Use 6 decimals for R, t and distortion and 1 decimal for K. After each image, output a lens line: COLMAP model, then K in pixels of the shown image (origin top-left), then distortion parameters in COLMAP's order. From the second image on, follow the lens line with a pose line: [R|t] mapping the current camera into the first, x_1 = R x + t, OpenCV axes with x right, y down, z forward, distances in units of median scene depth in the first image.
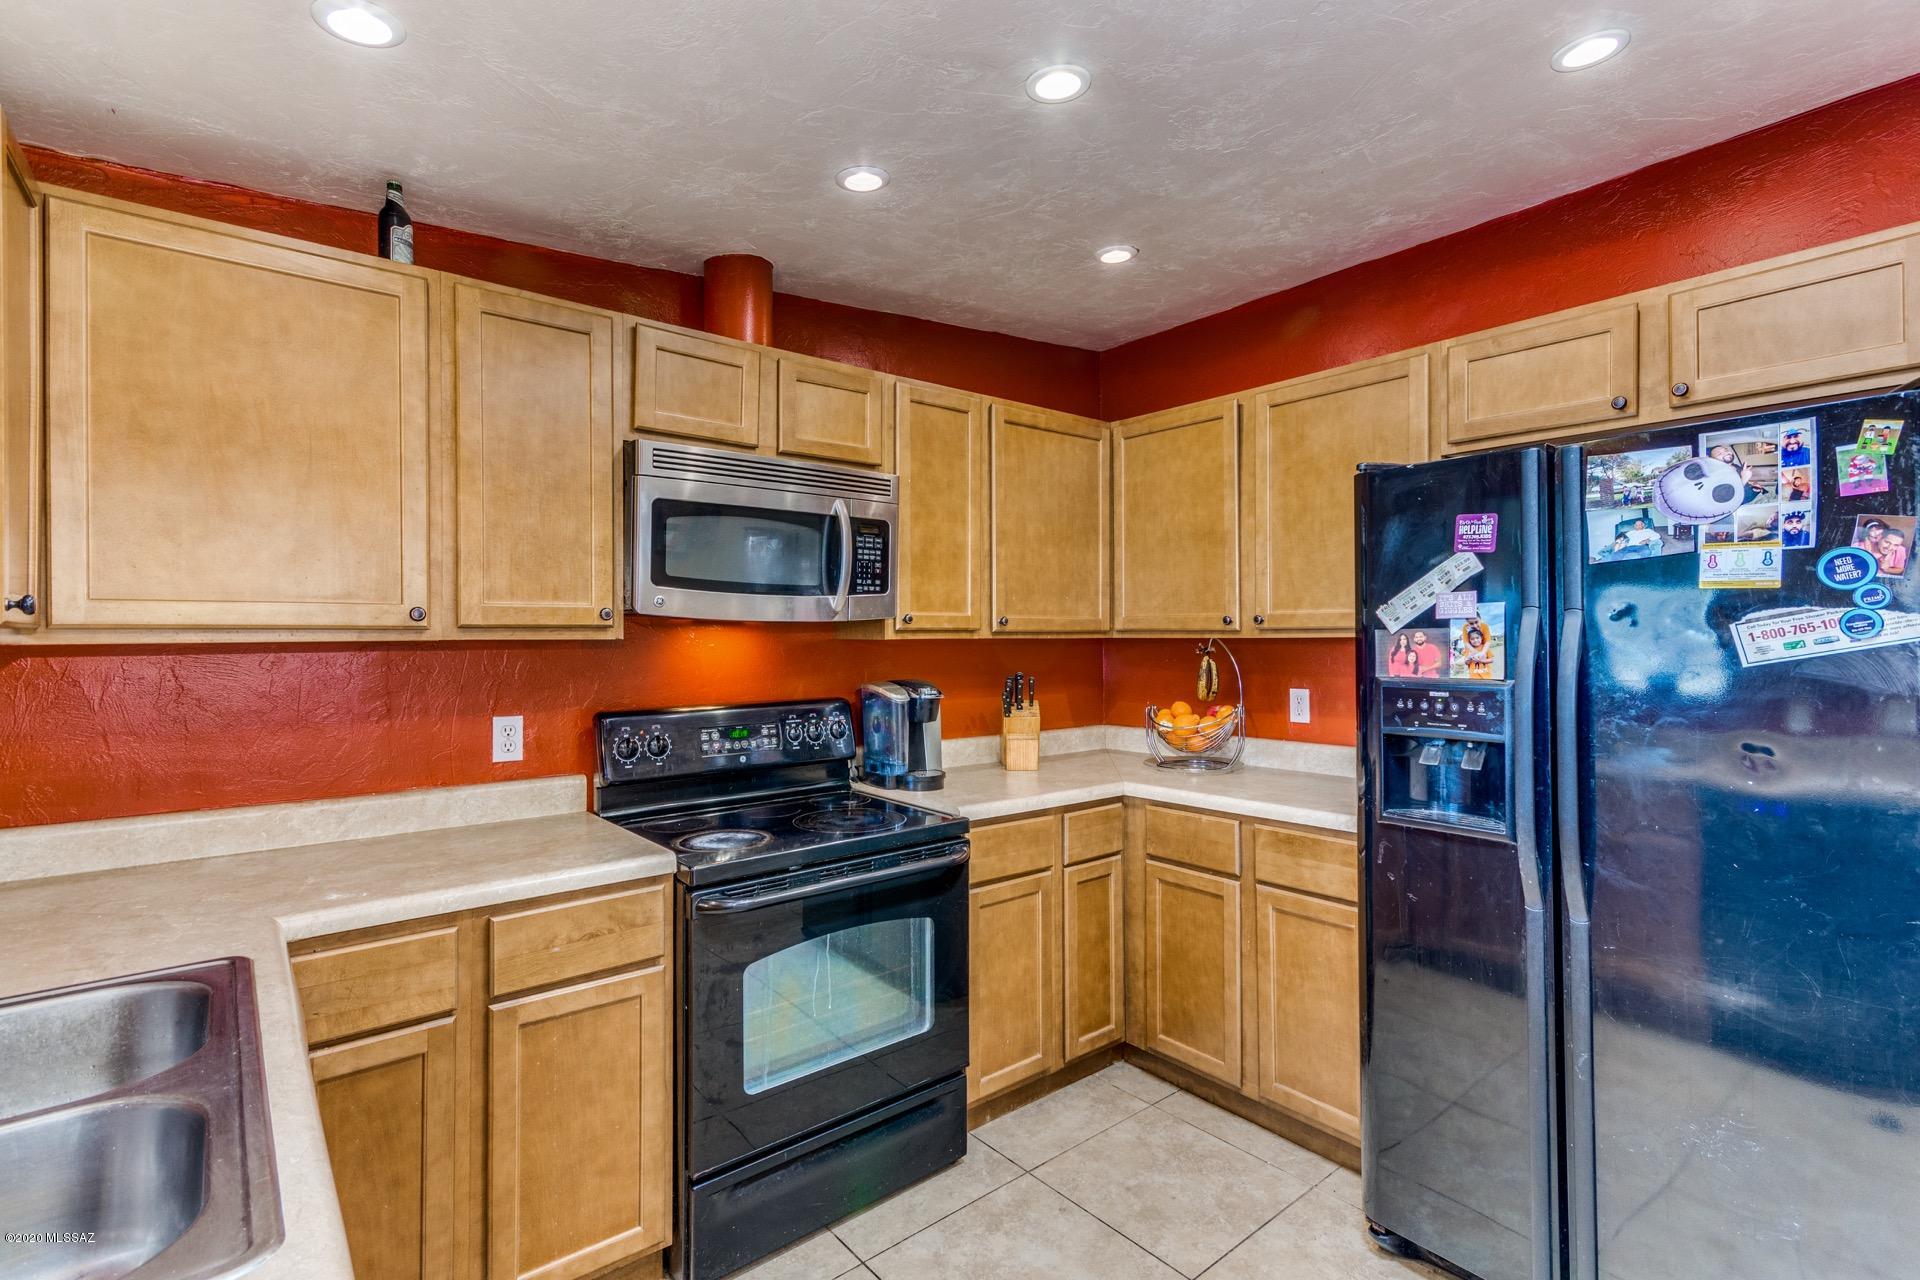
lens RADIAL K [[900.9, 0, 961.9], [0, 900.9, 632.6], [0, 0, 1]] dist [0.015035, 0.000799]
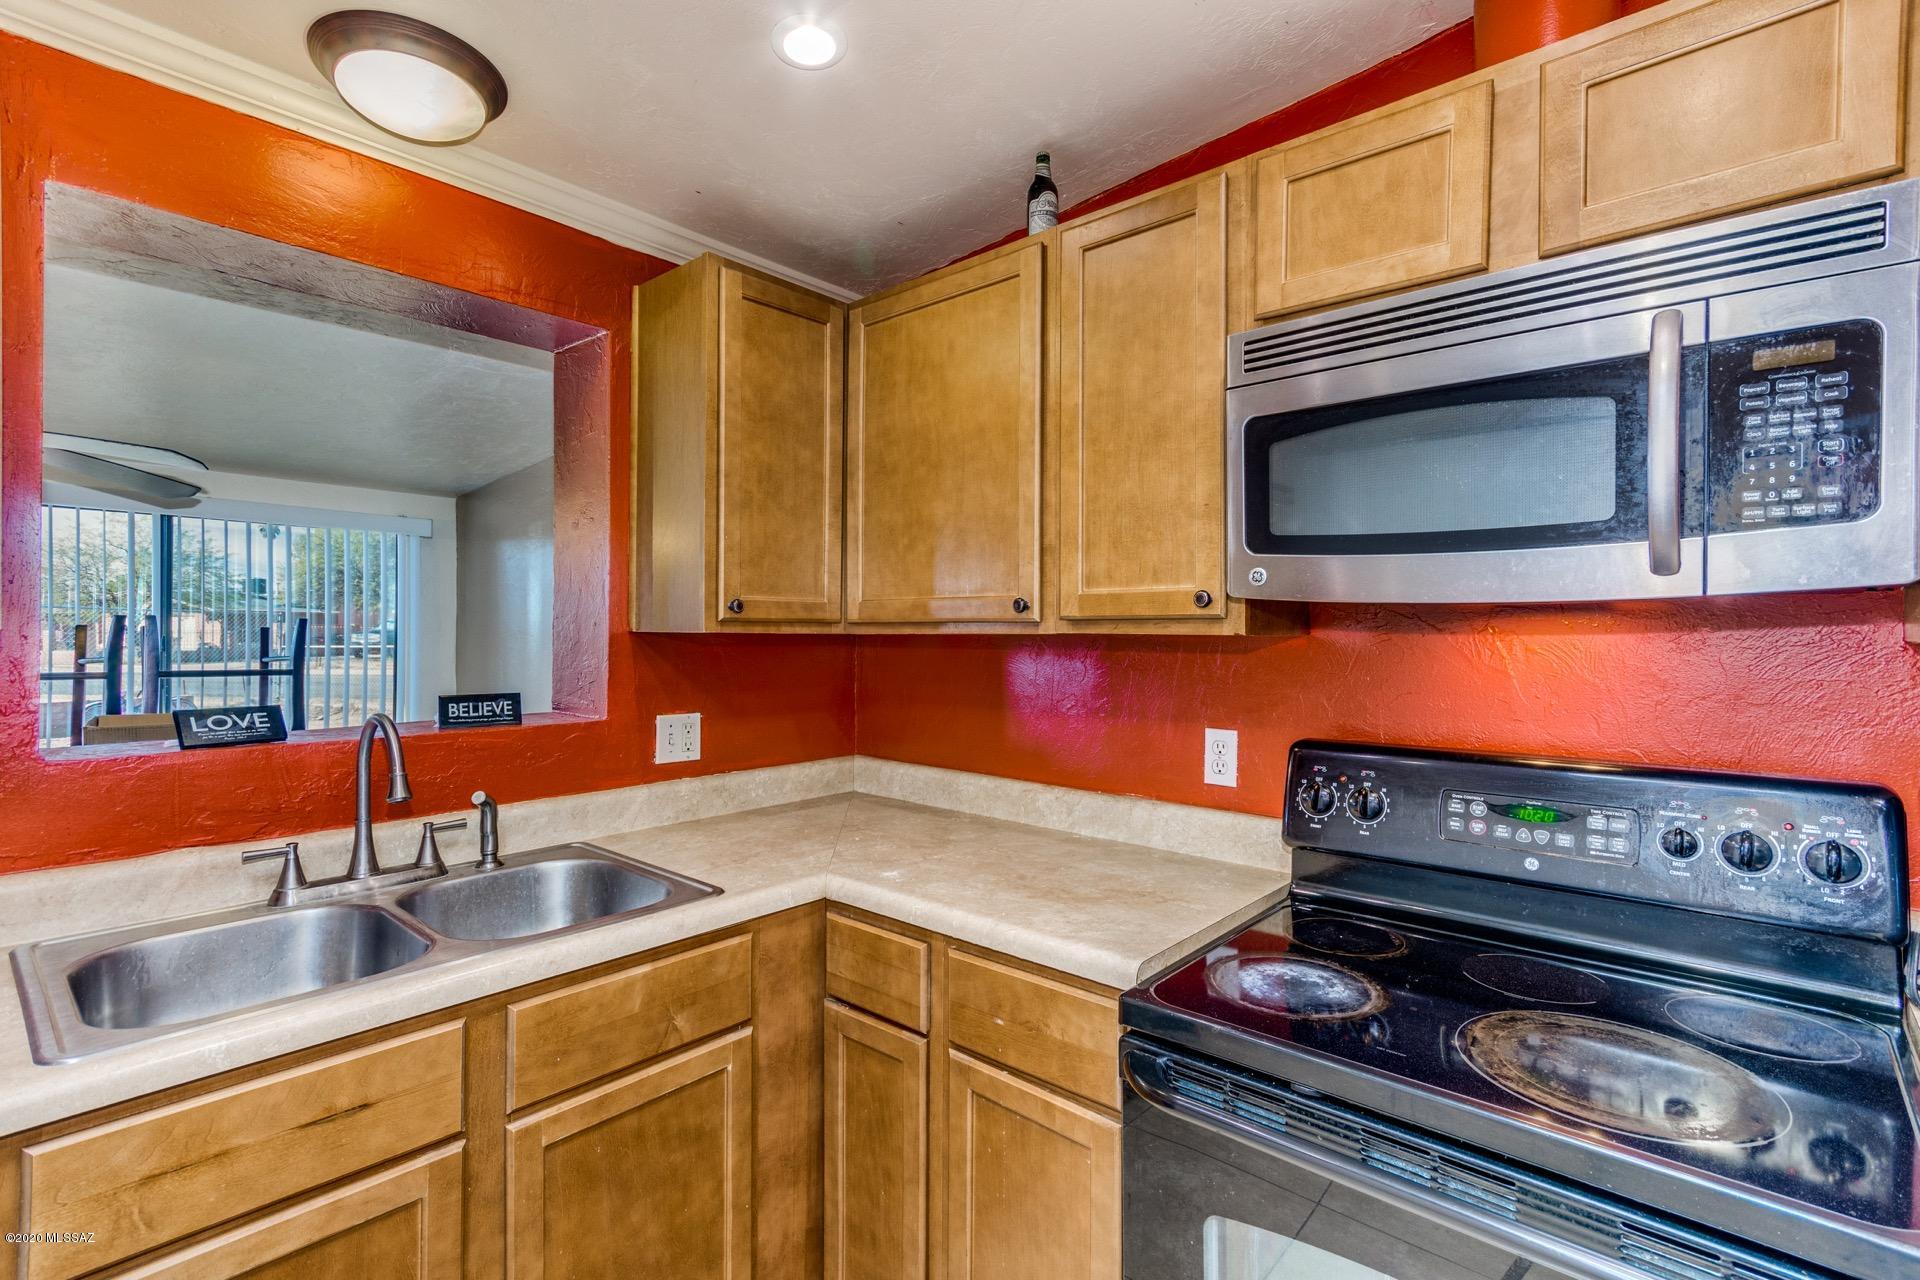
lens RADIAL K [[900.9, 0, 959.9], [0, 900.9, 631.1], [0, 0, 1]] dist [0.015035, 0.000799]
pose [[0.150462, 0.002989, -0.988611, 0.272690], [-0.002736, 0.999993, 0.002607, 0.003541], [0.988612, 0.002313, 0.150469, 0.690485]]
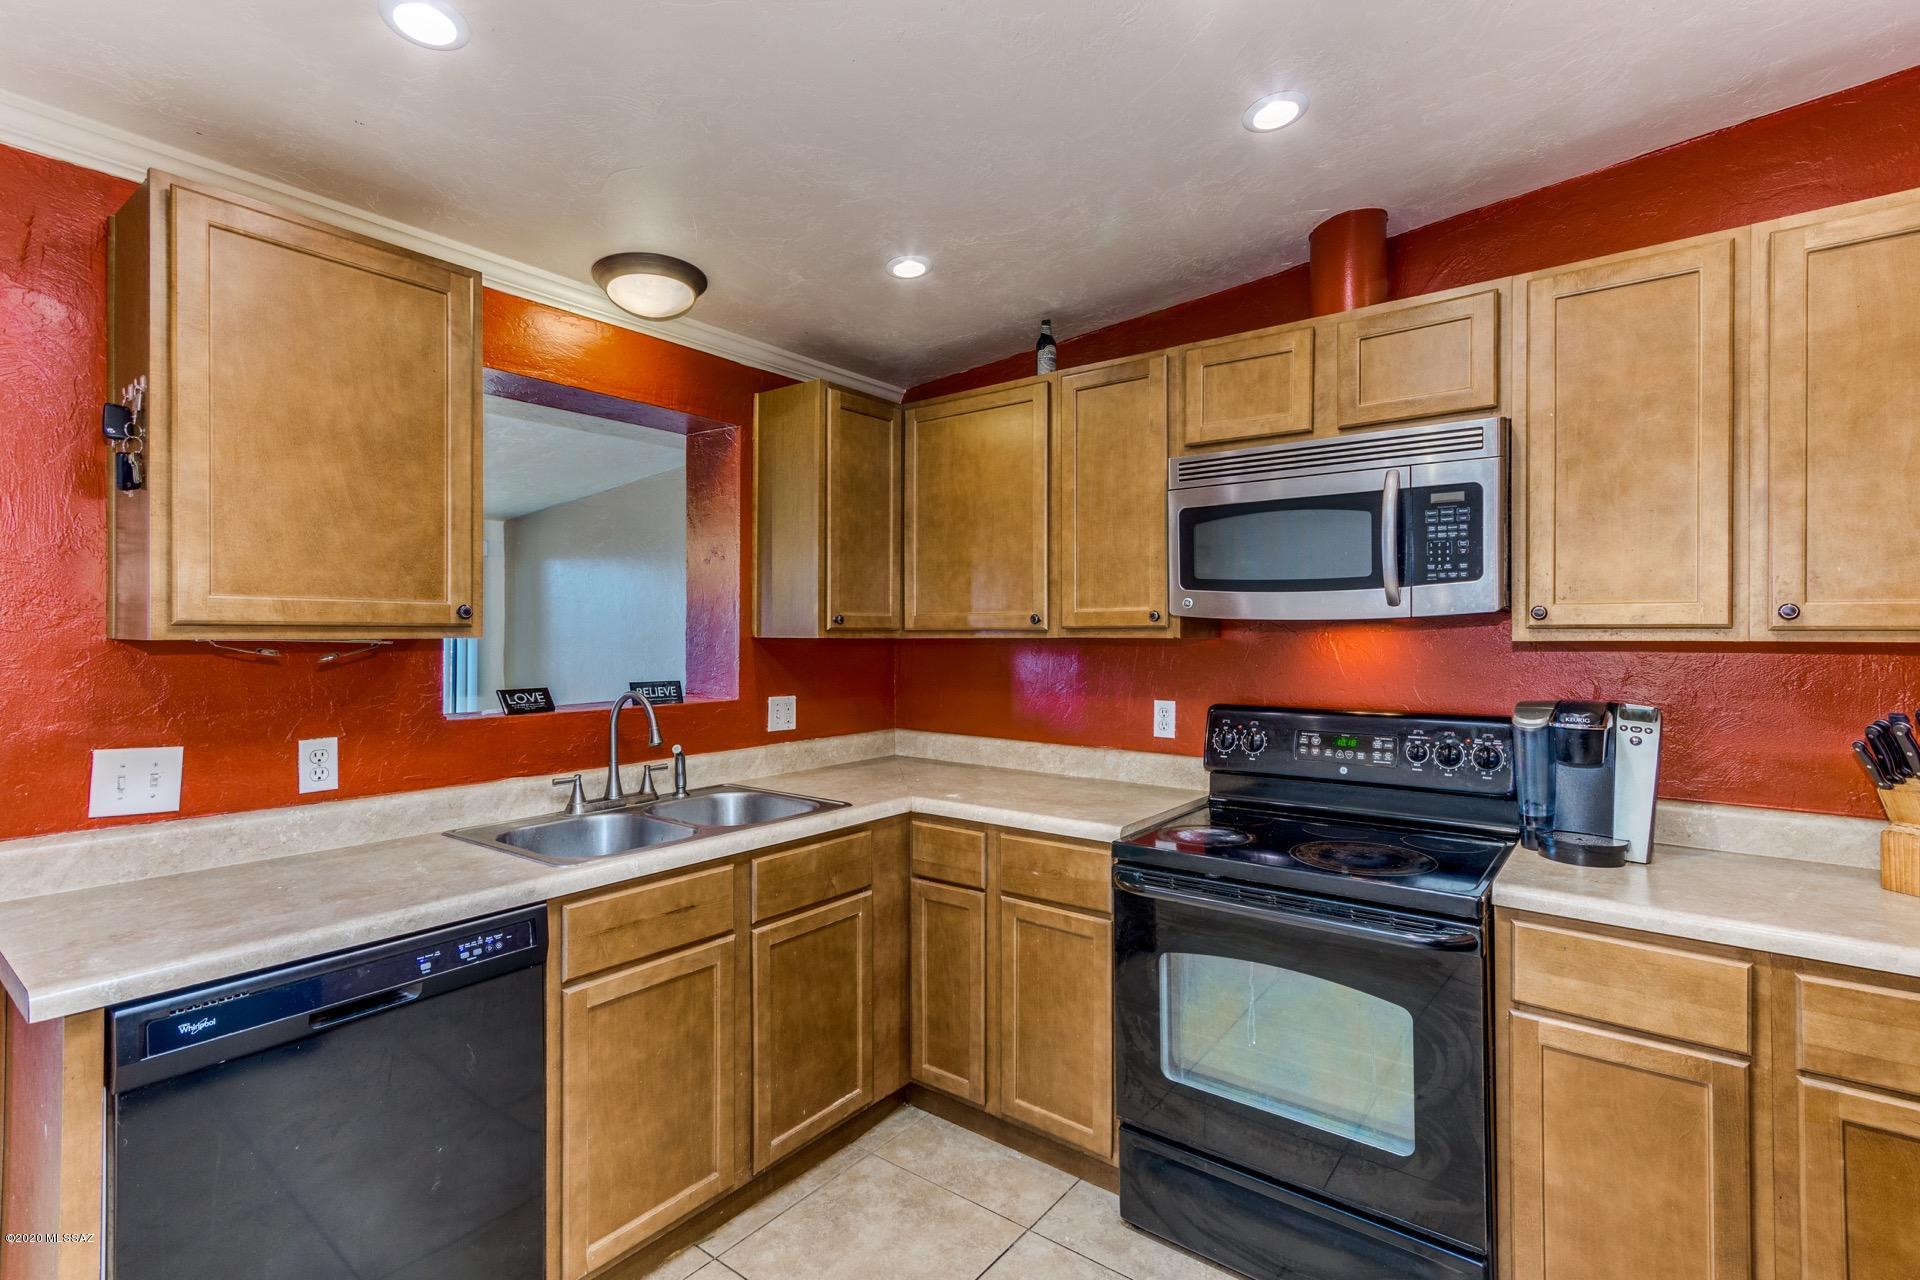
lens RADIAL K [[900.9, 0, 959.8], [0, 900.9, 630.6], [0, 0, 1]] dist [0.015035, 0.000799]
pose [[0.217152, -0.001446, -0.976137, 0.662589], [0.001169, 0.999999, -0.001221, -0.000622], [0.976137, -0.000876, 0.217153, 0.497111]]
